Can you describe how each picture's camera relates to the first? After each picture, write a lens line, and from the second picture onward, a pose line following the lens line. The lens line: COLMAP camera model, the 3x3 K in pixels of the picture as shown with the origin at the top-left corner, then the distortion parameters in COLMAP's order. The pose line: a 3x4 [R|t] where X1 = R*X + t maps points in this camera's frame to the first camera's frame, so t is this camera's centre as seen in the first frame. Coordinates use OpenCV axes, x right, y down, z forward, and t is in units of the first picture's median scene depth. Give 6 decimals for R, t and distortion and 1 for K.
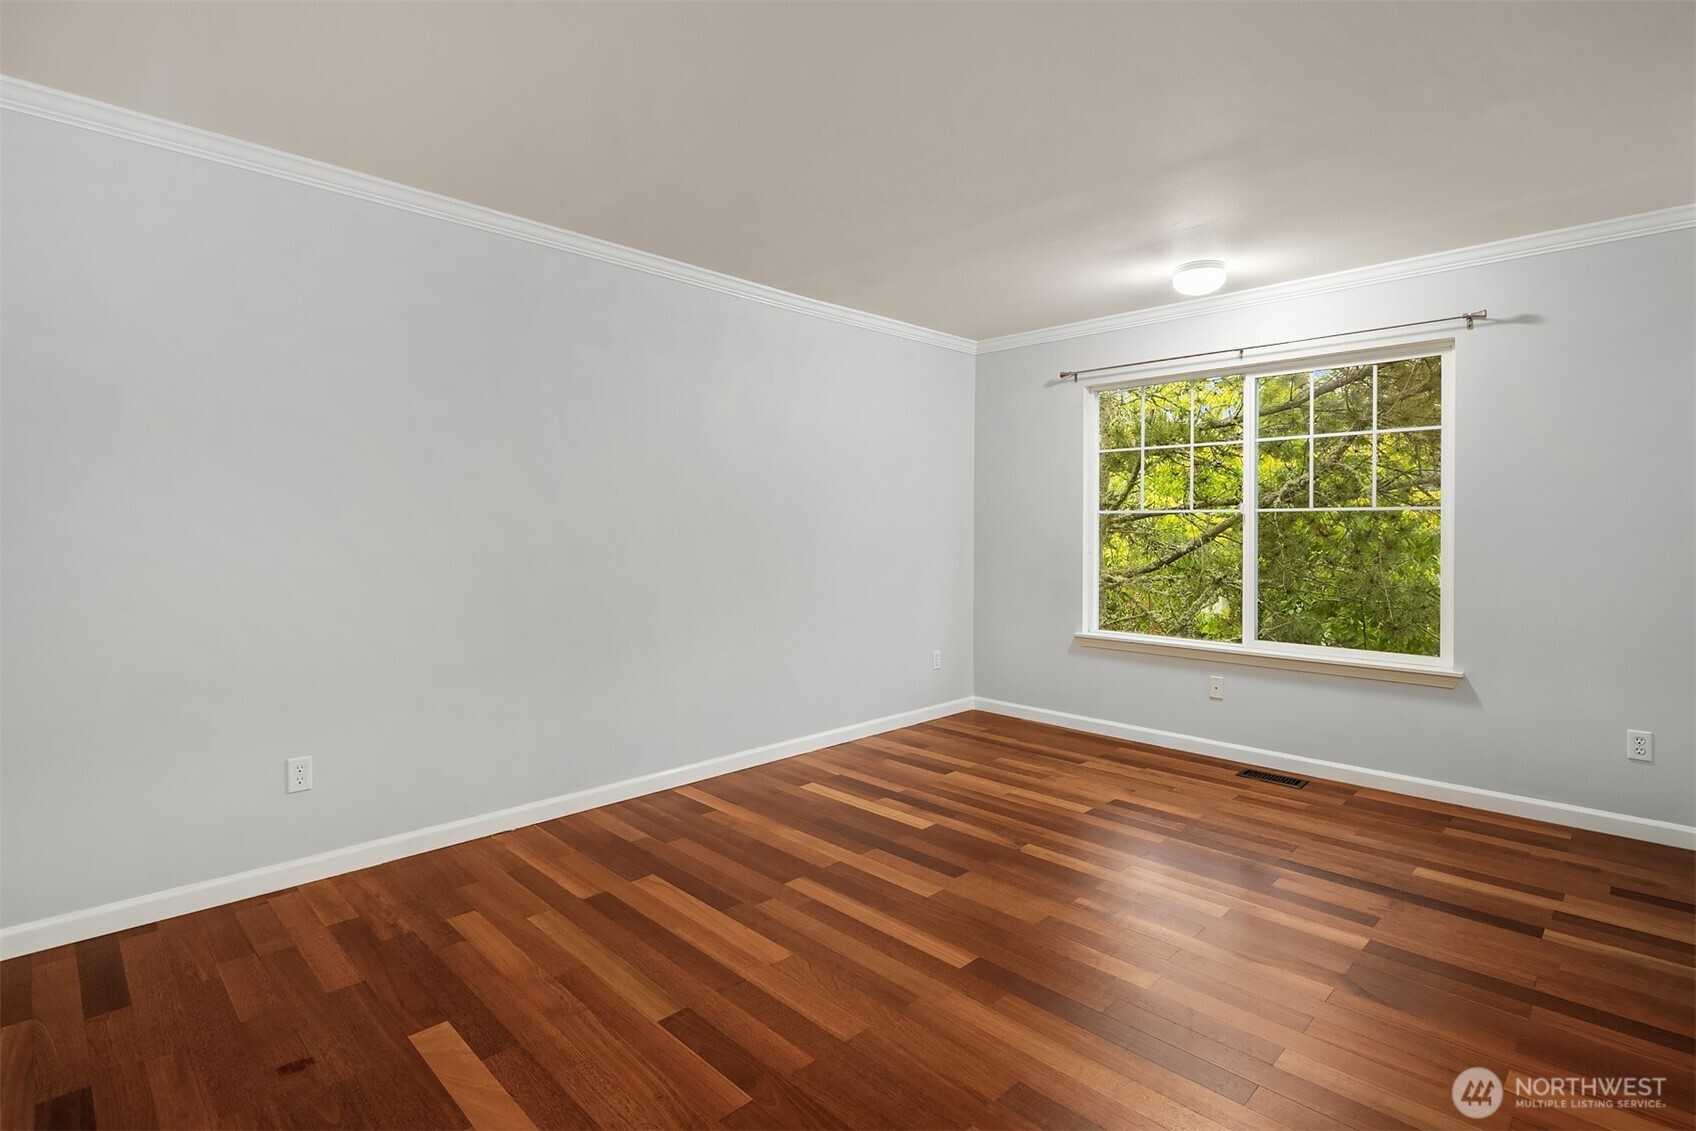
lens RADIAL K [[820.2, 0, 851.5], [0, 820.2, 537.7], [0, 0, 1]] dist [0.003755, -0.002129]
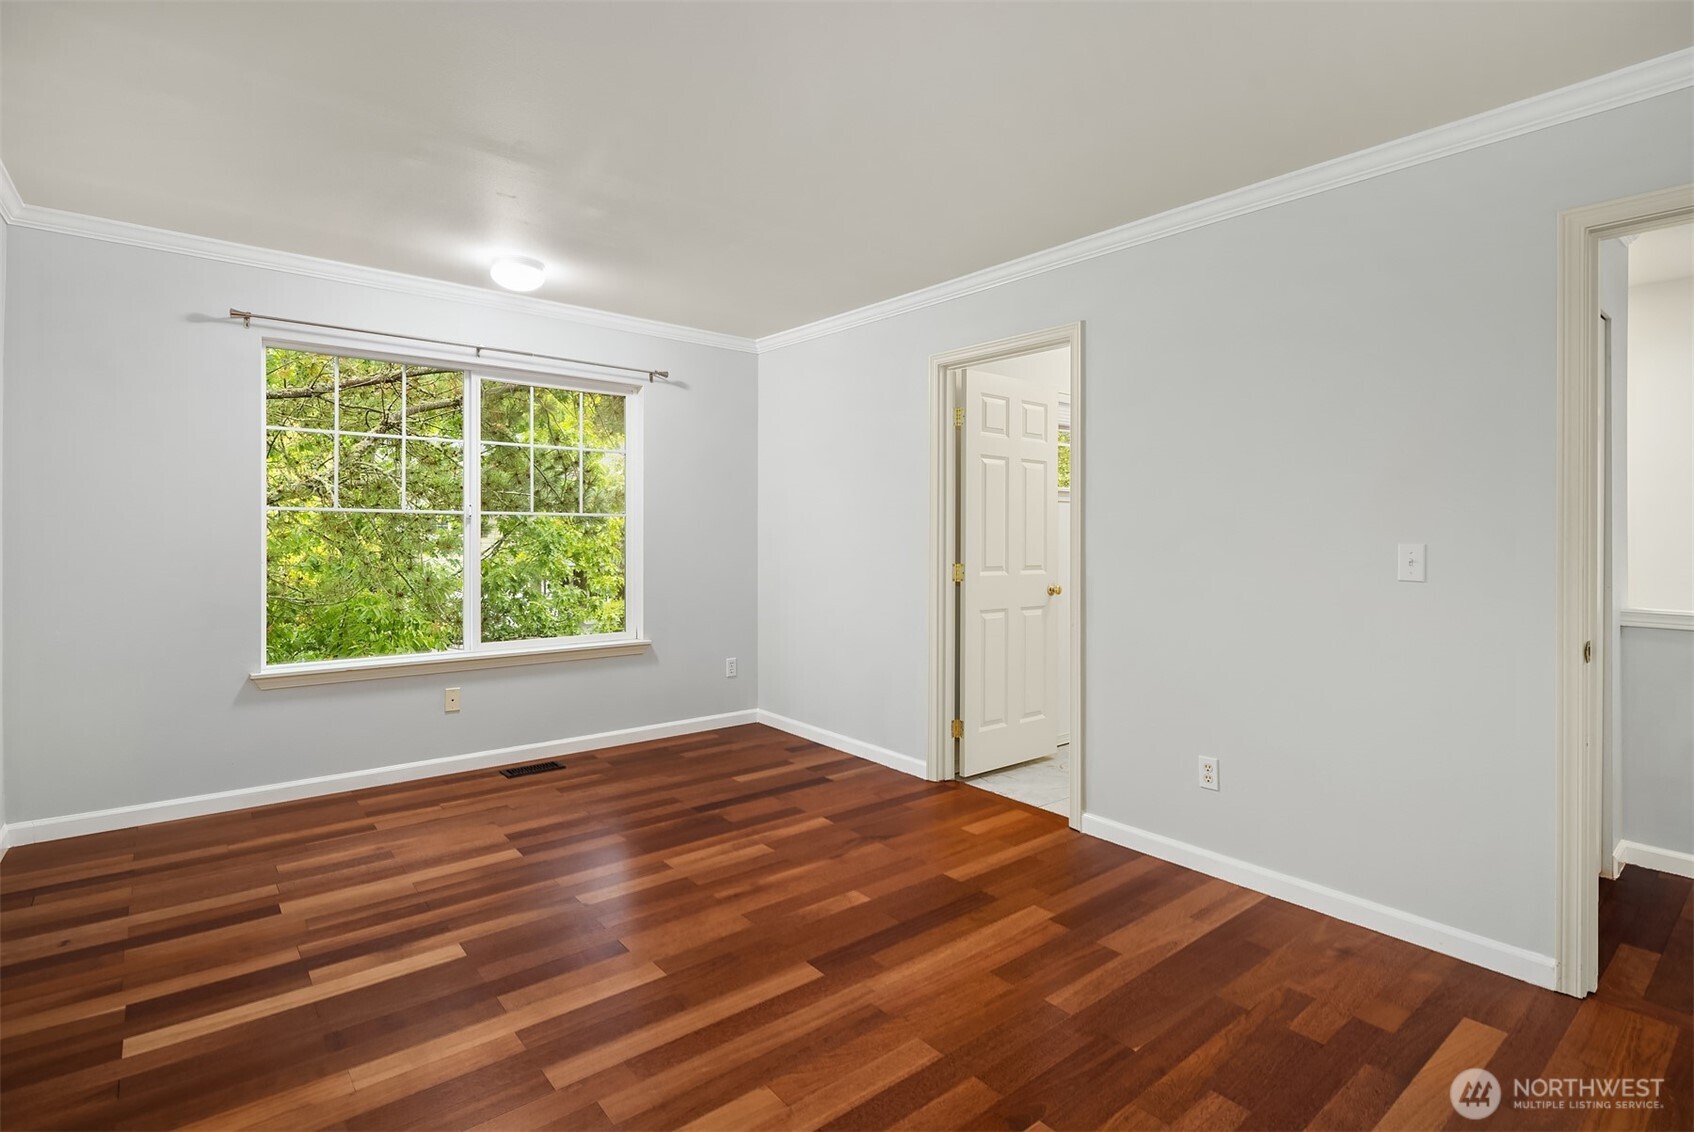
lens RADIAL K [[819.2, 0, 850.5], [0, 819.2, 538.2], [0, 0, 1]] dist [0.003755, -0.002129]
pose [[0.093149, -0.008997, 0.995612, -0.544034], [0.006104, 0.999946, 0.008465, -0.009659], [-0.995633, 0.005289, 0.093199, 0.555118]]
